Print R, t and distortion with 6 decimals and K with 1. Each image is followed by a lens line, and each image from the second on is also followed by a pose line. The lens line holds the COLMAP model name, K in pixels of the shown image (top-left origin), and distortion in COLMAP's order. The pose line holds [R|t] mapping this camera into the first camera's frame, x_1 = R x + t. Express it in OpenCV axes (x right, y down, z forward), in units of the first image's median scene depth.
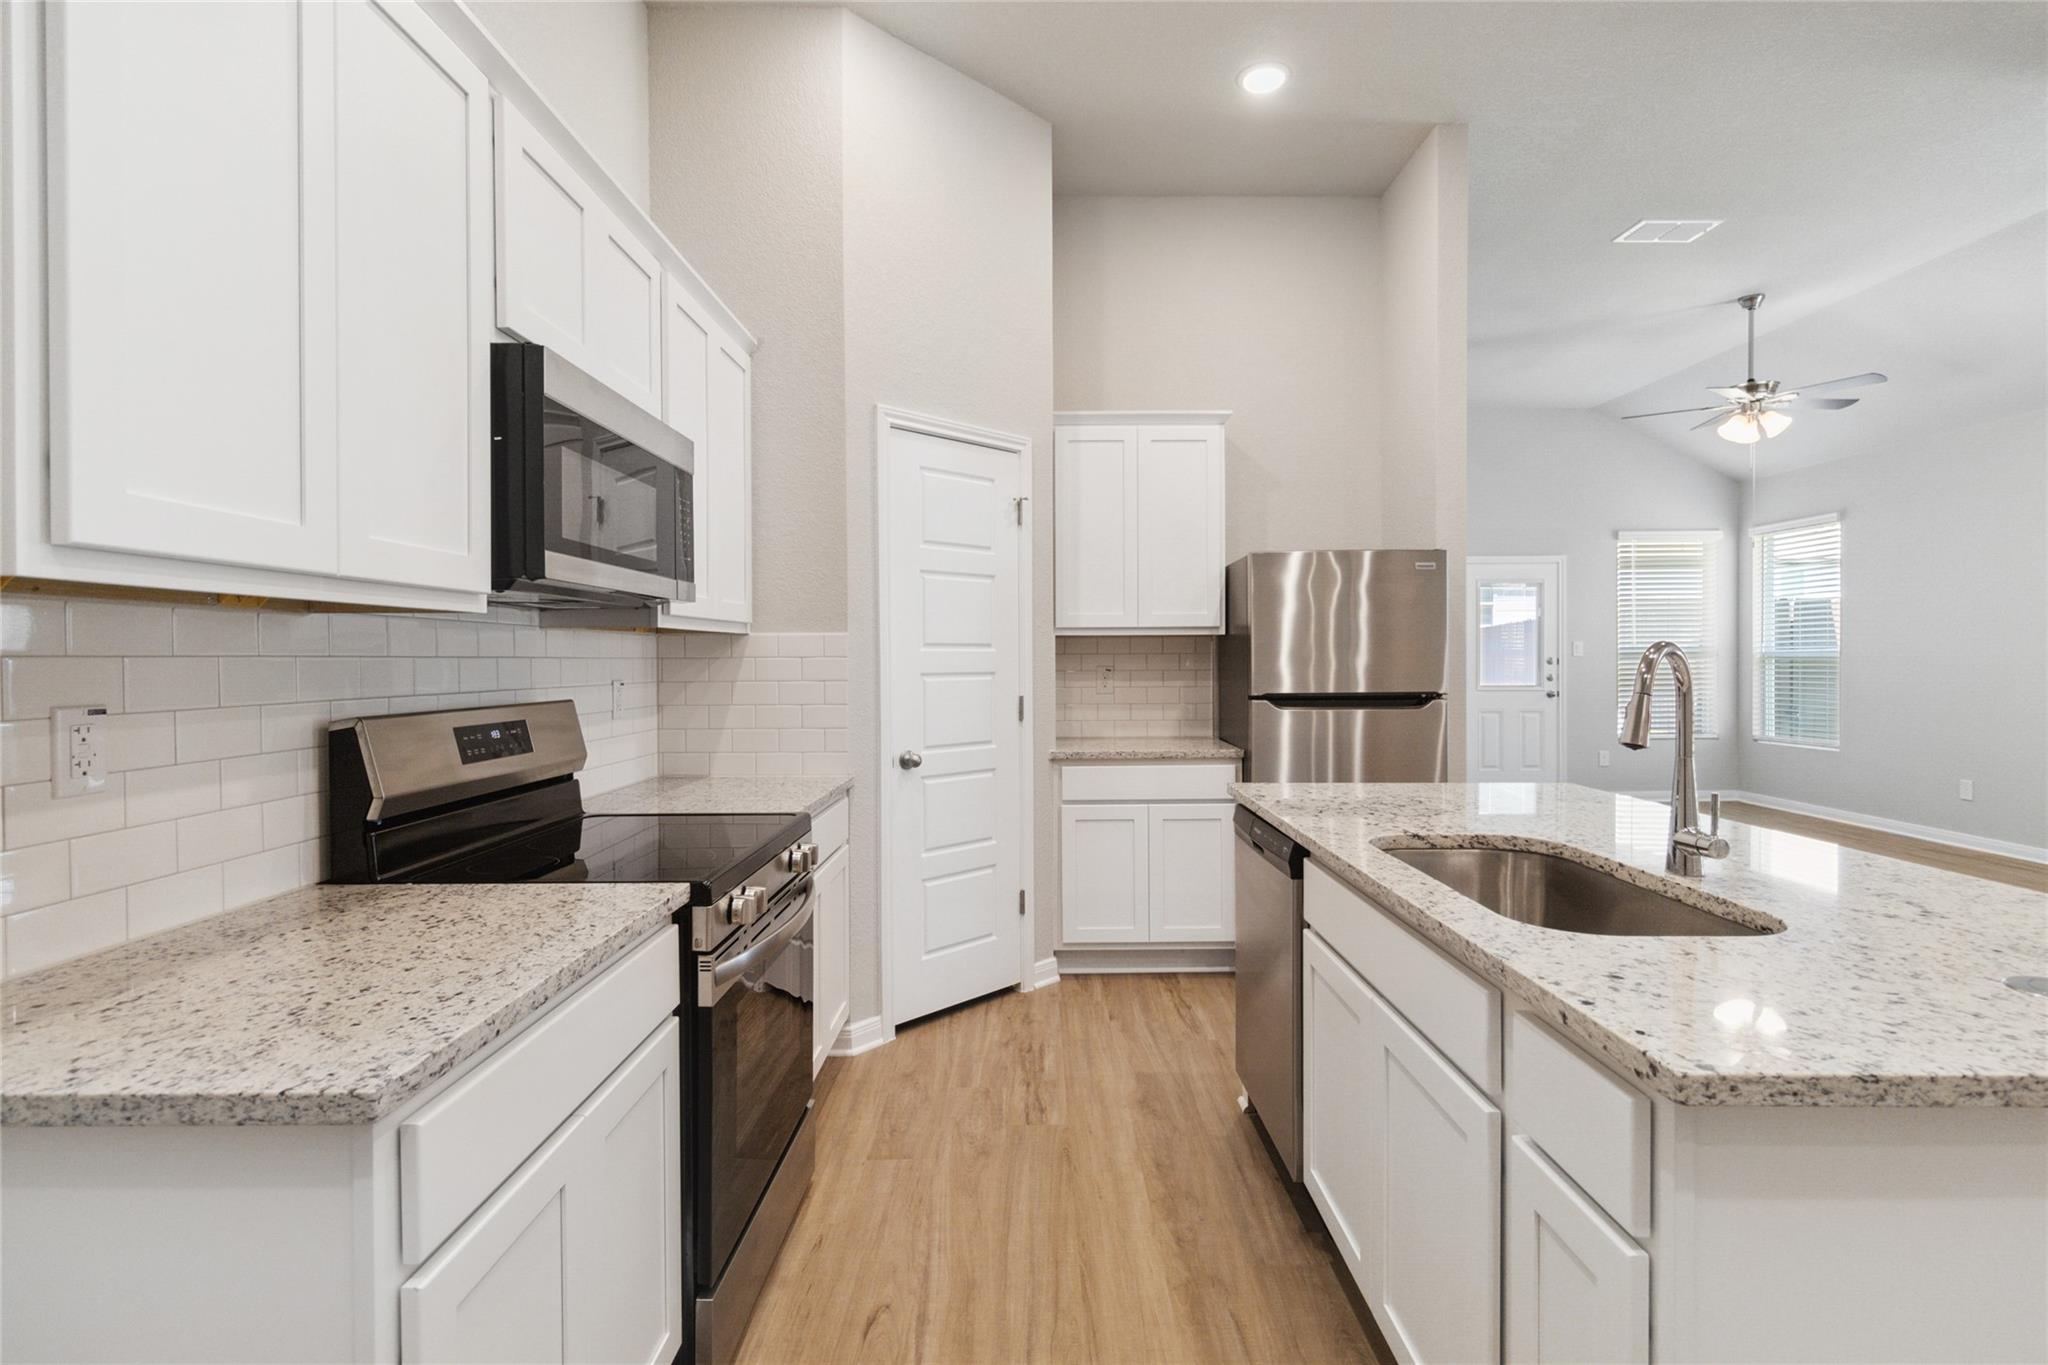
lens RADIAL K [[996.4, 0, 1014.4], [0, 996.4, 671.0], [0, 0, 1]] dist [-0.001251, 0.002202]
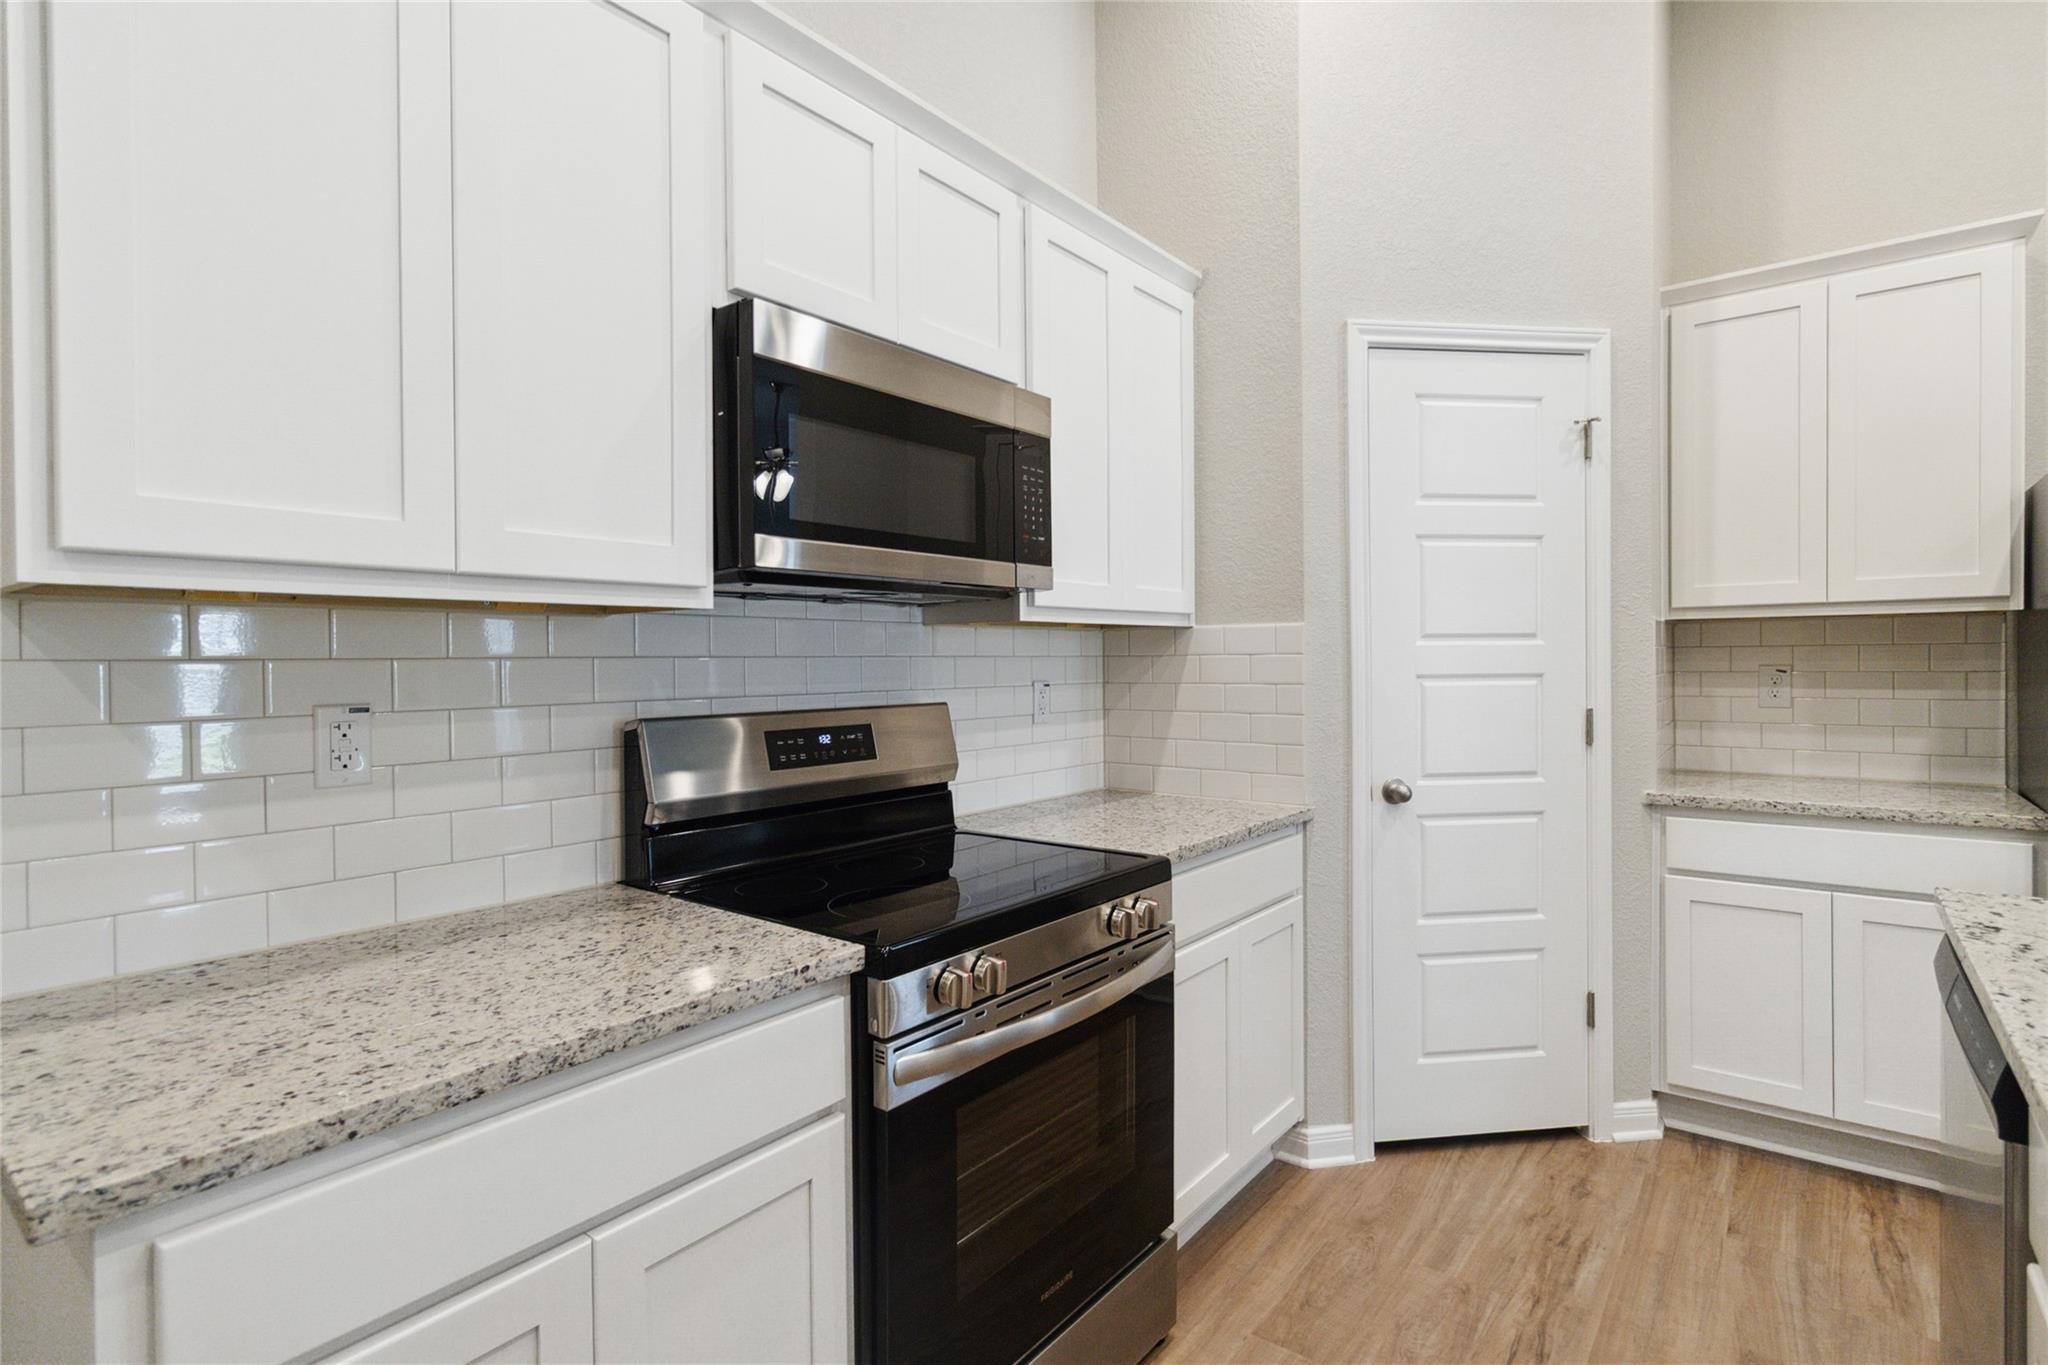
lens RADIAL K [[996.4, 0, 1036.2], [0, 996.4, 672.0], [0, 0, 1]] dist [-0.001251, 0.002202]
pose [[0.791199, 0.004566, -0.611542, 0.142588], [-0.002199, 0.999987, 0.004622, -0.003058], [0.611555, -0.002312, 0.791198, 0.258859]]
